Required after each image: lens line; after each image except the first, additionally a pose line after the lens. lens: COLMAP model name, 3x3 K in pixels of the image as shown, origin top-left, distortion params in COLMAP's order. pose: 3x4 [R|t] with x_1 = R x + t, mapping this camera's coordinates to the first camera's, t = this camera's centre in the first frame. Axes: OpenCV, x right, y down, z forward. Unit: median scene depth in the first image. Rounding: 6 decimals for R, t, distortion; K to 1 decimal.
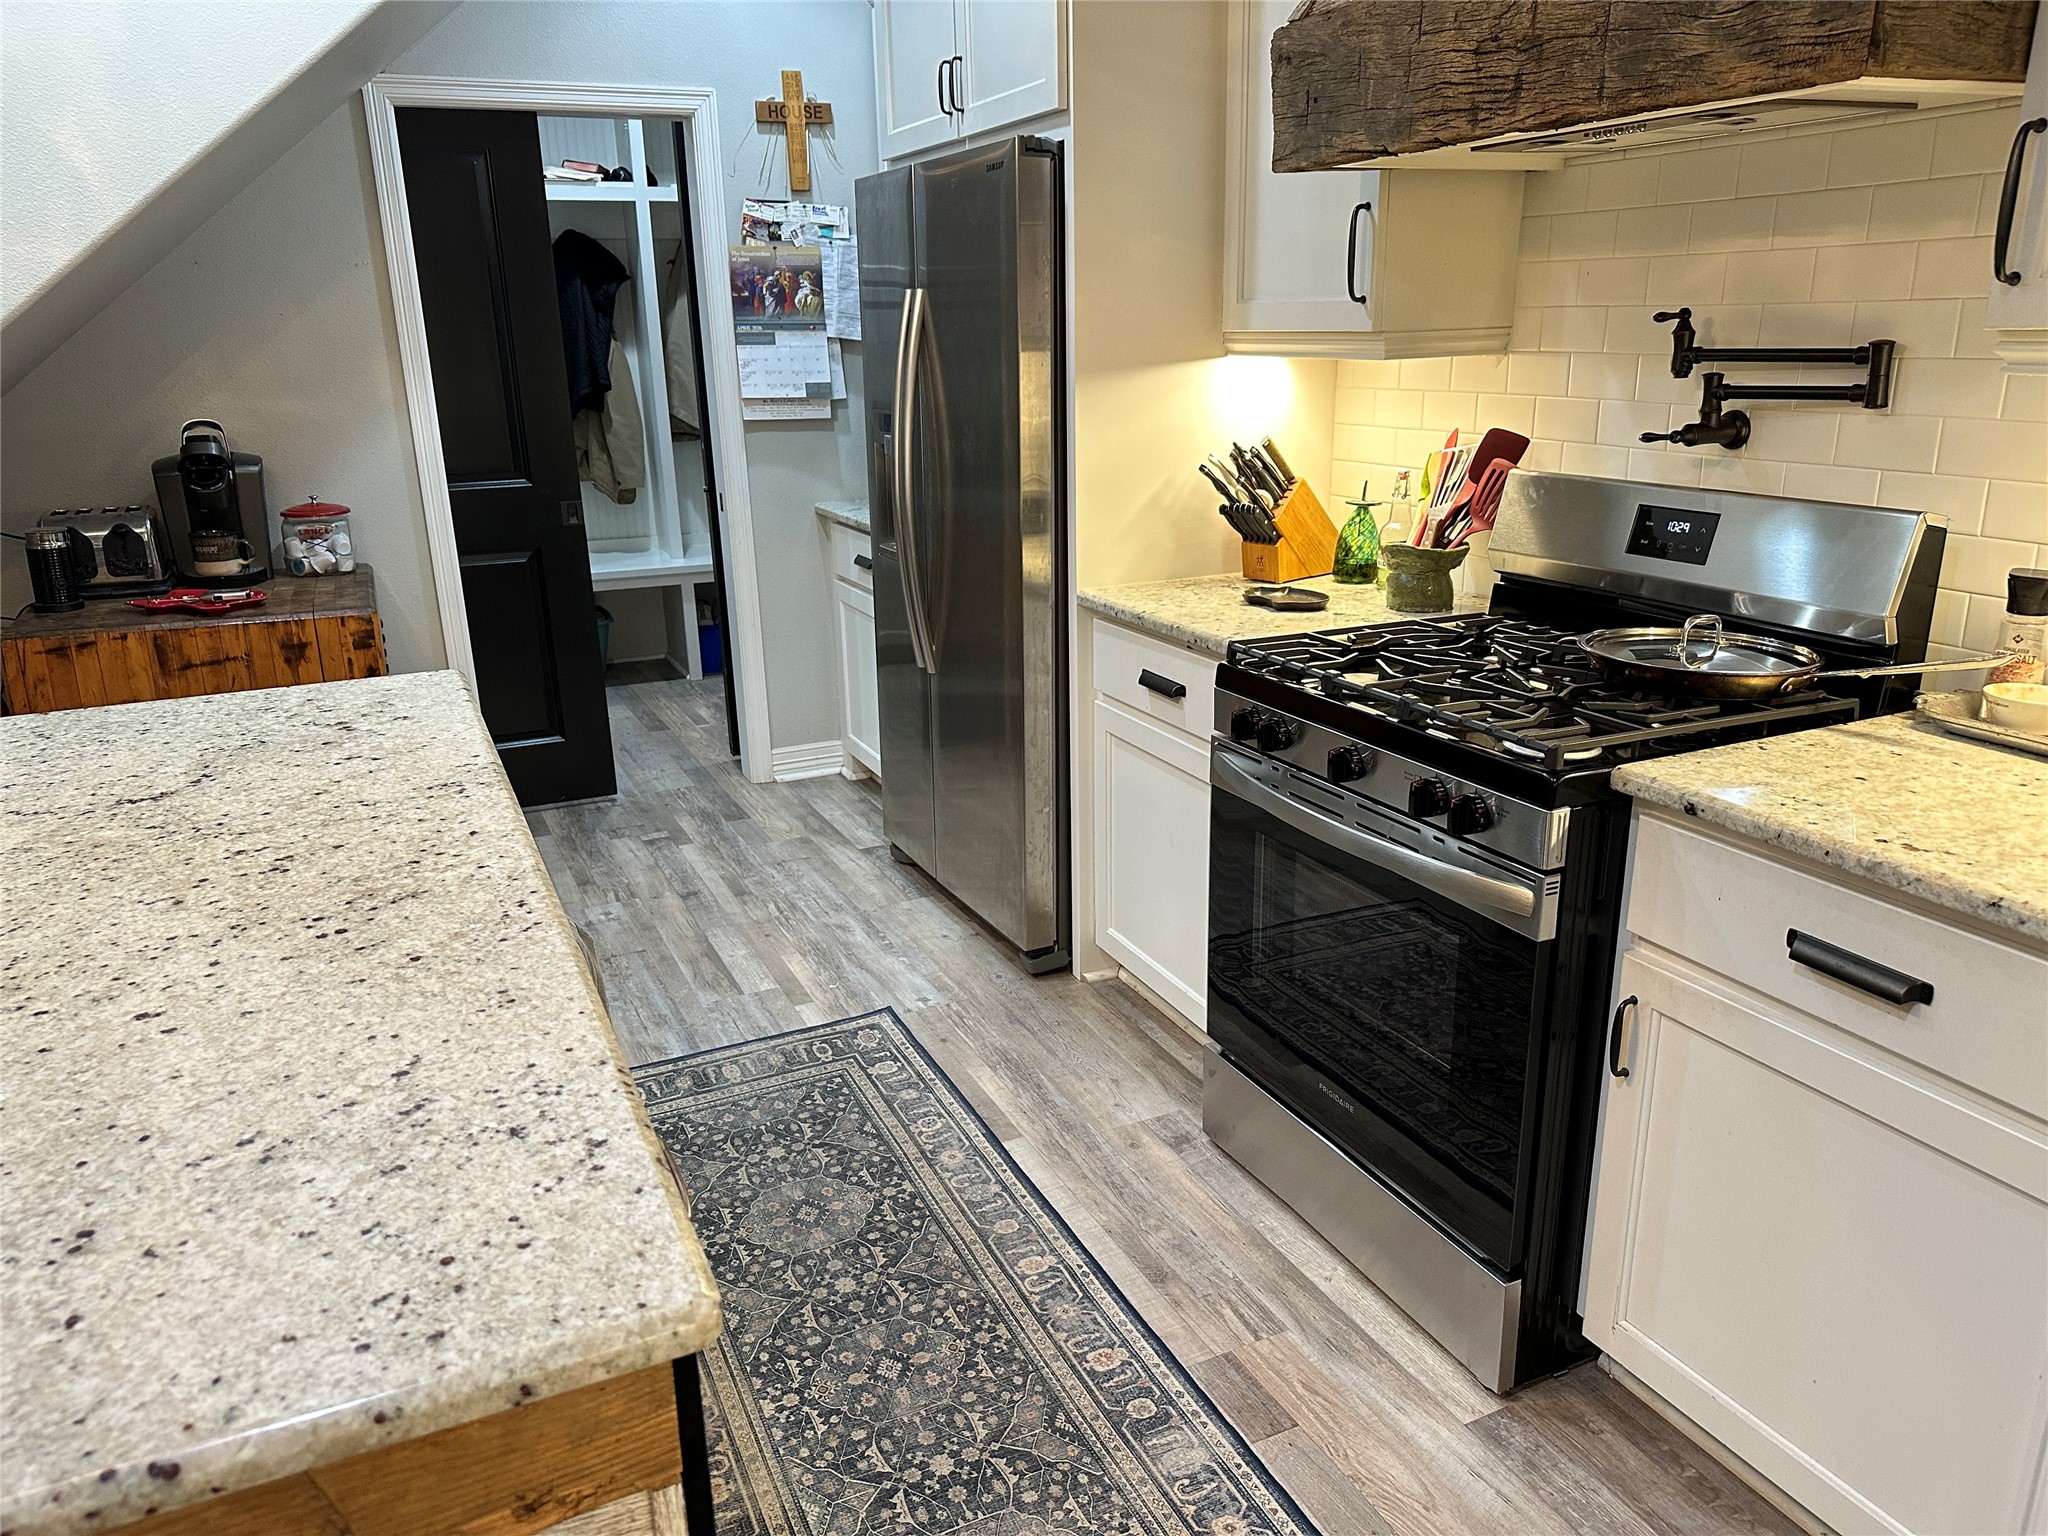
lens RADIAL K [[1431.2, 0, 1018.3], [0, 1431.2, 780.5], [0, 0, 1]] dist [0.062897, -0.082719]
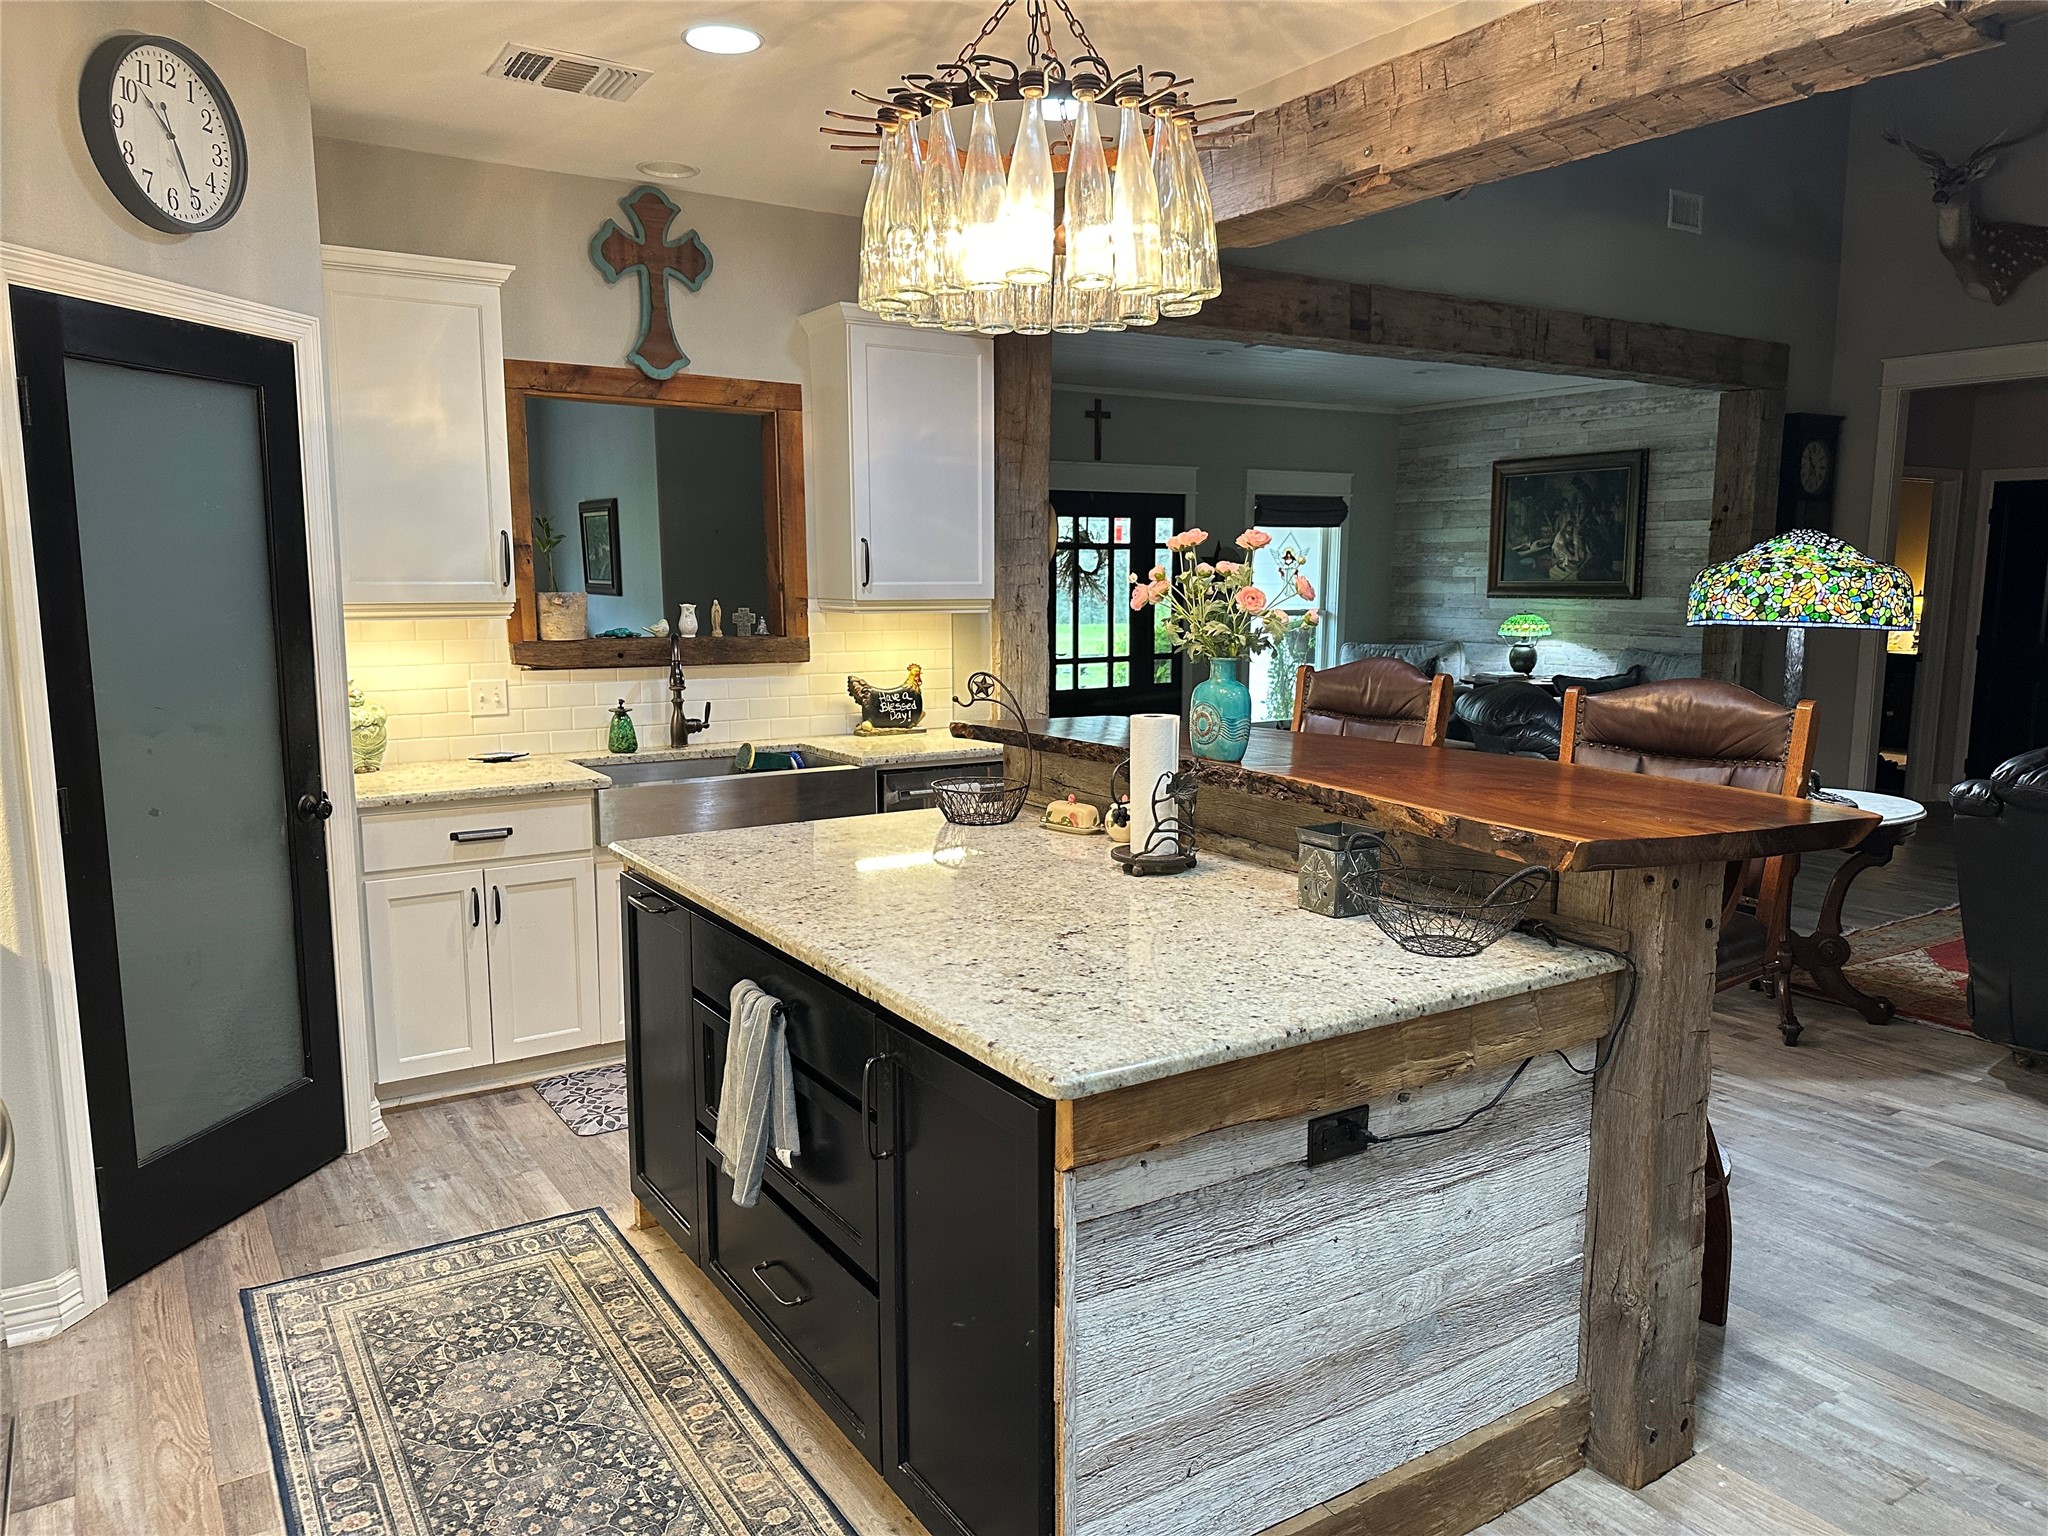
lens RADIAL K [[1431.2, 0, 1026.6], [0, 1431.2, 773.6], [0, 0, 1]] dist [0.062897, -0.082719]
pose [[-0.990402, 0.038821, -0.132654, -0.225412], [-0.023007, 0.900052, 0.435176, -0.422714], [0.136289, 0.434051, -0.890520, 1.256352]]
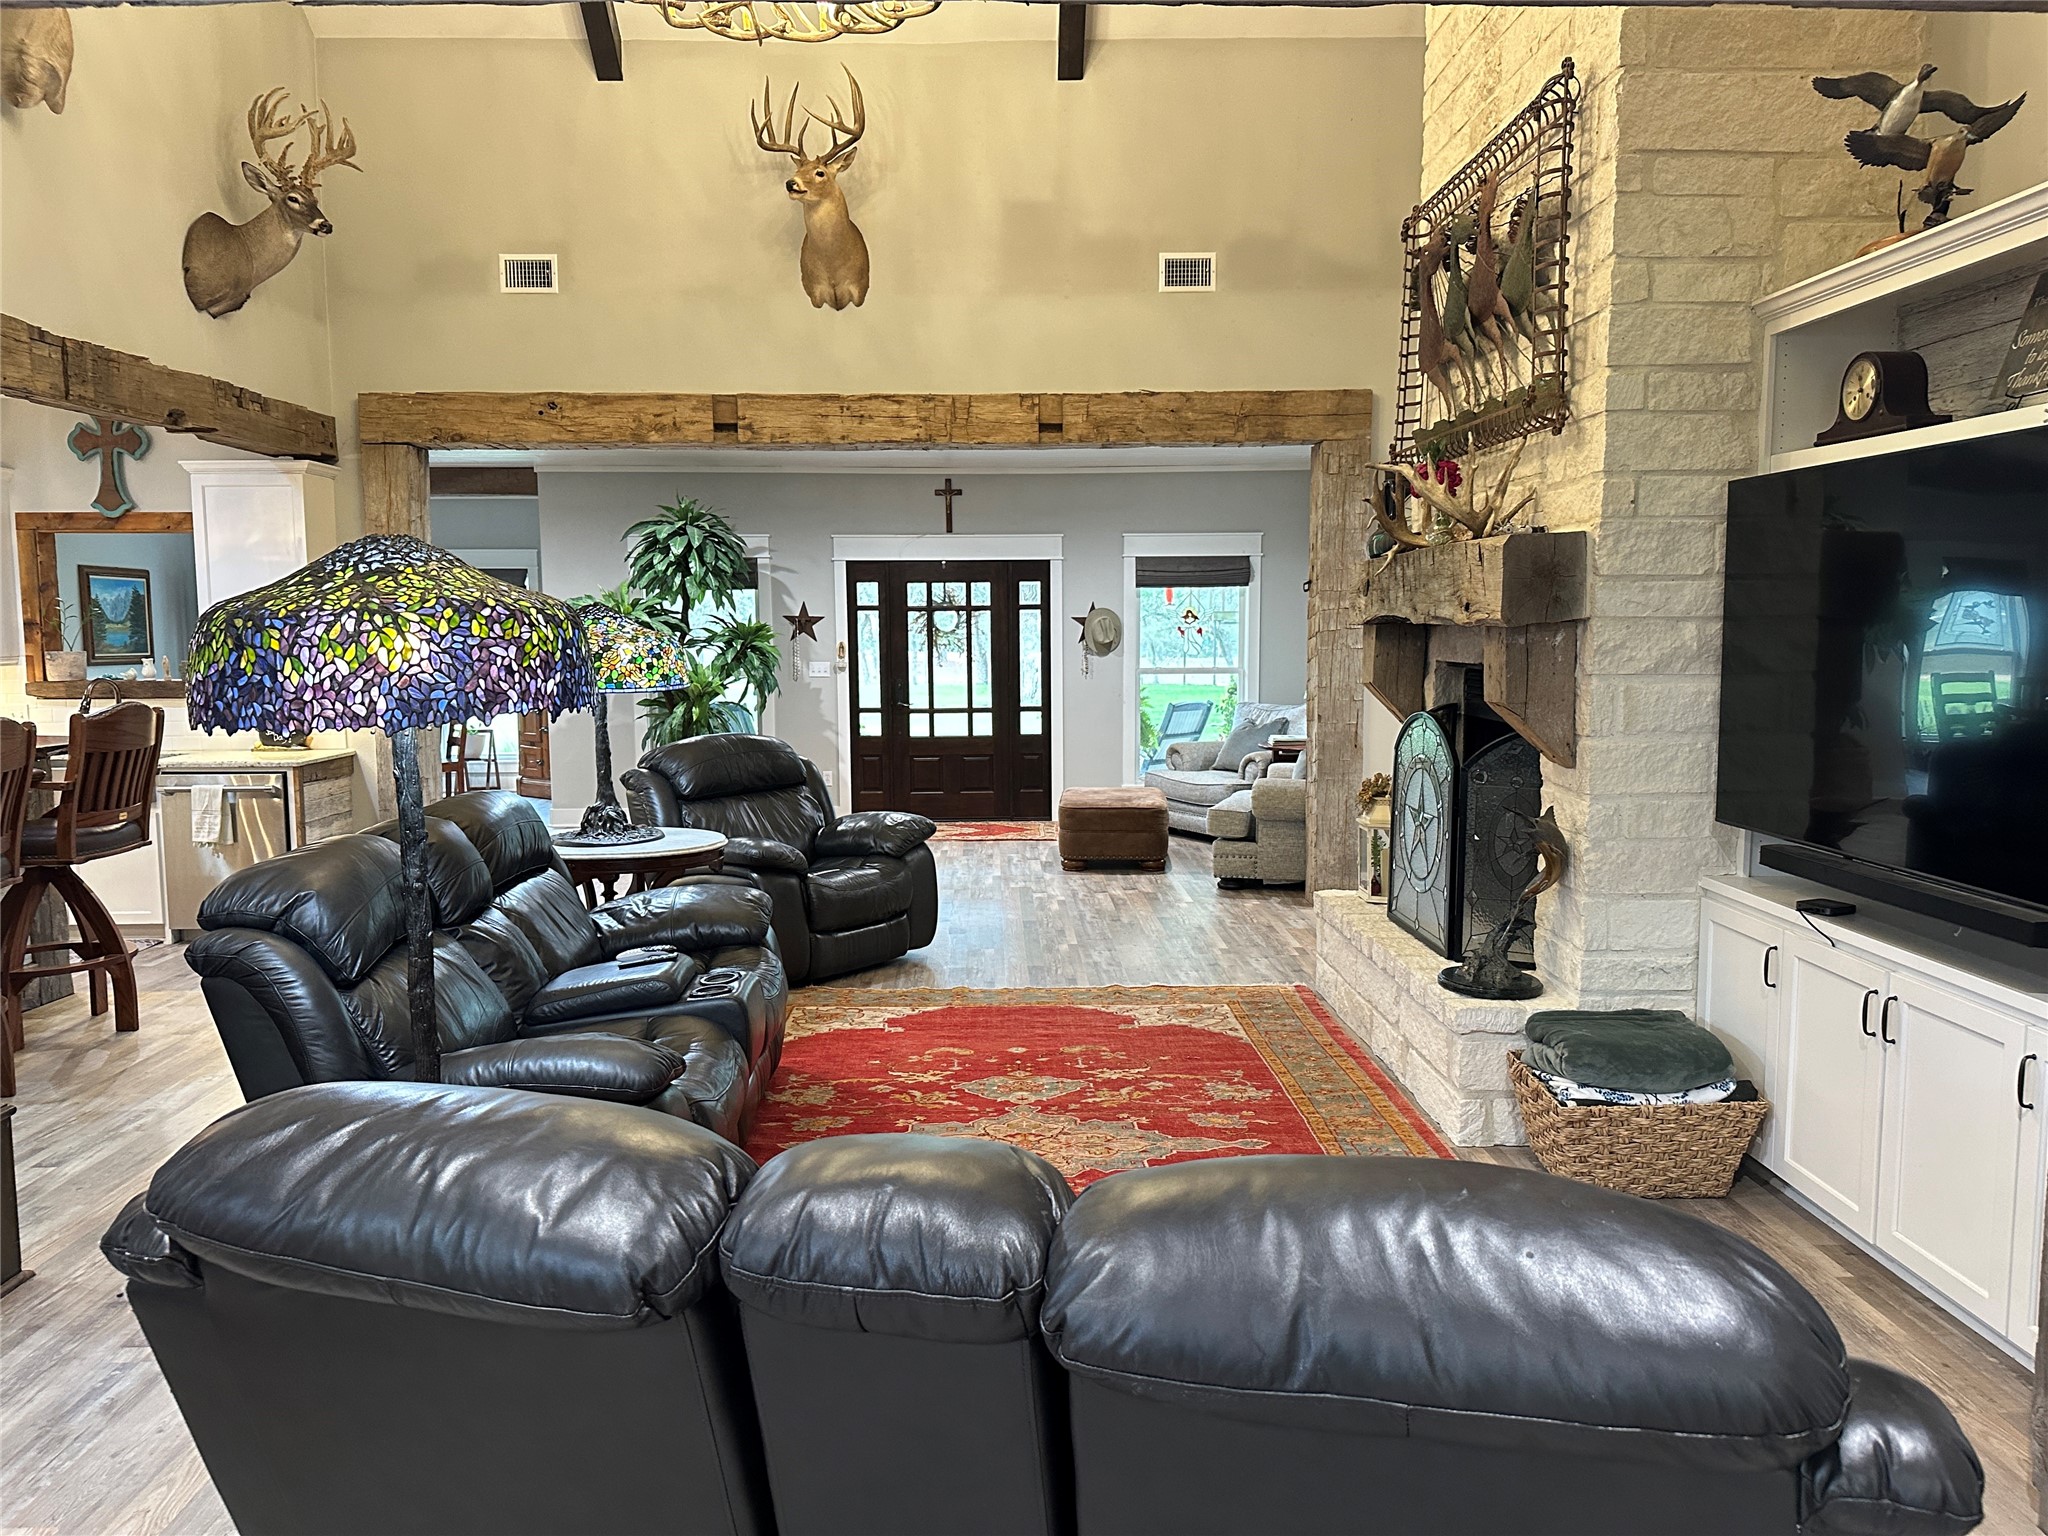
lens RADIAL K [[1431.2, 0, 1018.4], [0, 1431.2, 759.5], [0, 0, 1]] dist [0.062897, -0.082719]
pose [[-0.914859, -0.013906, 0.403534, -2.500660], [0.145200, 0.921219, 0.360932, -0.404681], [-0.376762, 0.388795, -0.840766, 1.282349]]
